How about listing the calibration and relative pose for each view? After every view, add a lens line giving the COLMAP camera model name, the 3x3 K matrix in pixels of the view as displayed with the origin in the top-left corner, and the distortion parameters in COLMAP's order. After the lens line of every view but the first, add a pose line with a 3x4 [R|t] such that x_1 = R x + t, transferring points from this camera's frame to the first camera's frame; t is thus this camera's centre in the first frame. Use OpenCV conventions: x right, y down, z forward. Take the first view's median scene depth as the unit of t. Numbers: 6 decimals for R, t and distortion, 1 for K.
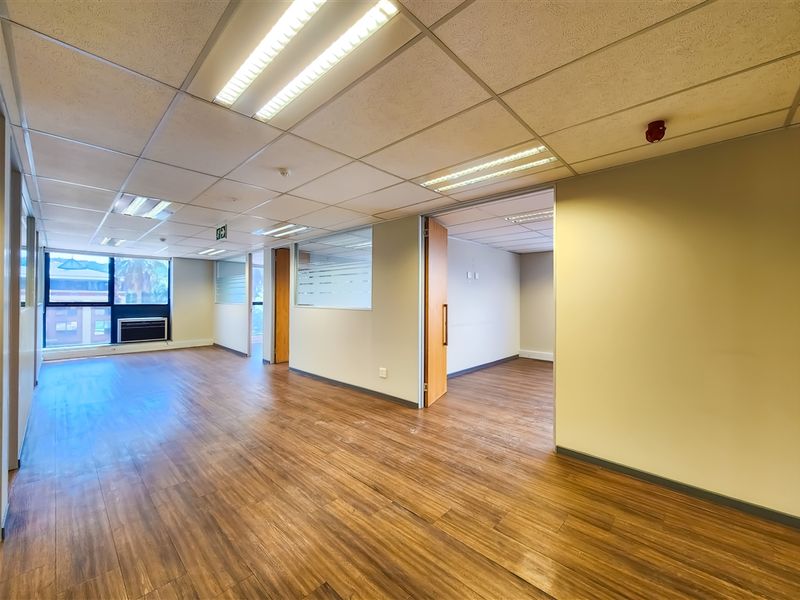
lens RADIAL K [[327.5, 0, 400.1], [0, 327.5, 299.6], [0, 0, 1]] dist [-0.003580, -0.001178]
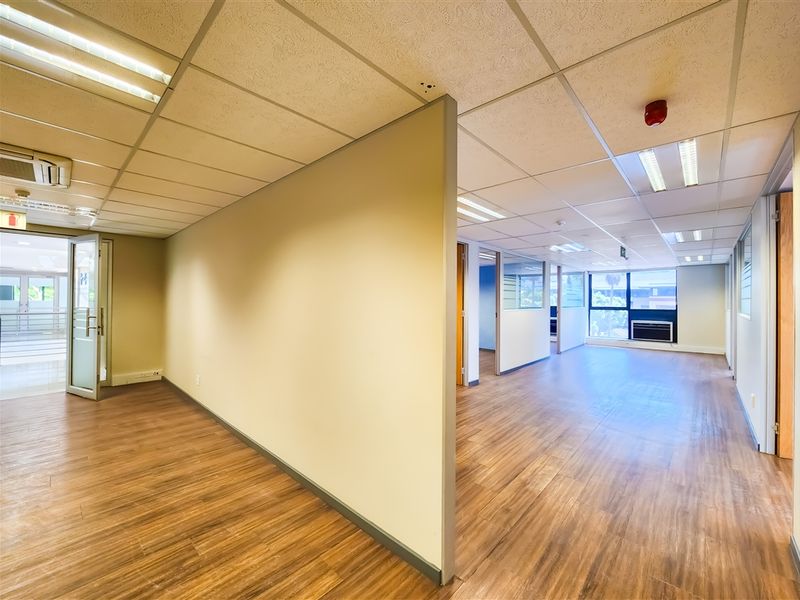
lens RADIAL K [[327.5, 0, 398.3], [0, 327.5, 299.3], [0, 0, 1]] dist [-0.003580, -0.001178]
pose [[0.008897, -0.010312, -0.999907, 0.440469], [-0.008438, 0.999910, -0.010387, -0.002152], [0.999925, 0.008529, 0.008809, 0.084992]]
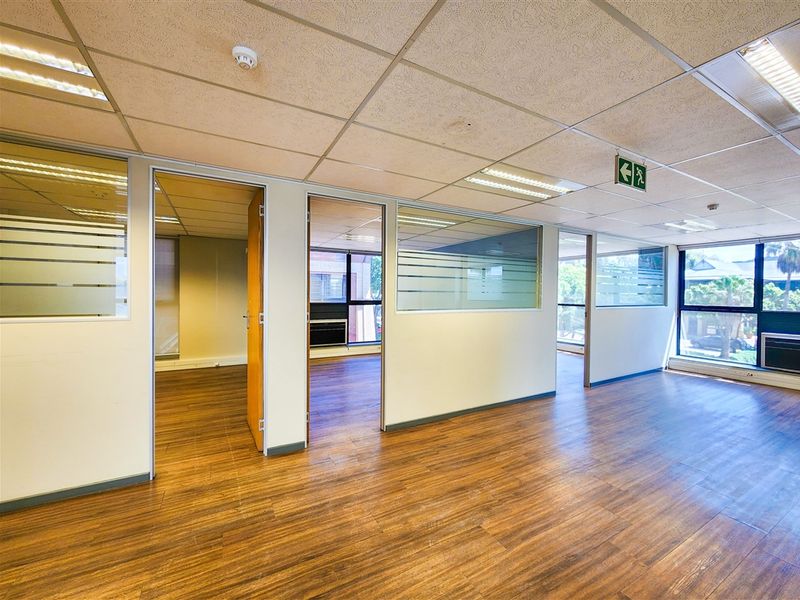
lens RADIAL K [[327.5, 0, 397.3], [0, 327.5, 299.0], [0, 0, 1]] dist [-0.003580, -0.001178]
pose [[-0.304220, 0.004836, -0.952590, 0.019598], [-0.011559, 0.999895, 0.008768, -0.008571], [0.952532, 0.013679, -0.304132, 0.521329]]
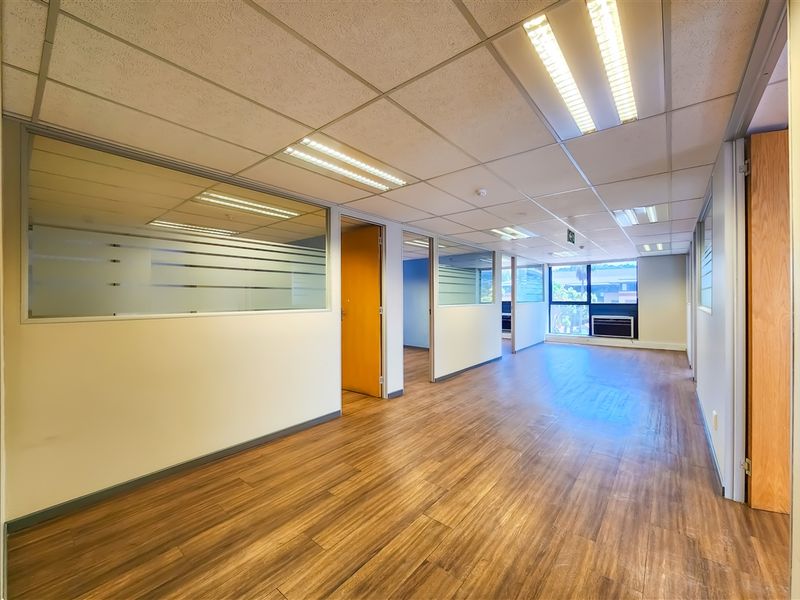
lens RADIAL K [[327.5, 0, 398.0], [0, 327.5, 298.7], [0, 0, 1]] dist [-0.003580, -0.001178]
pose [[0.066988, -0.004967, -0.997741, 0.307400], [0.001941, 0.999986, -0.004848, 0.002386], [0.997752, -0.001611, 0.066997, 0.231873]]
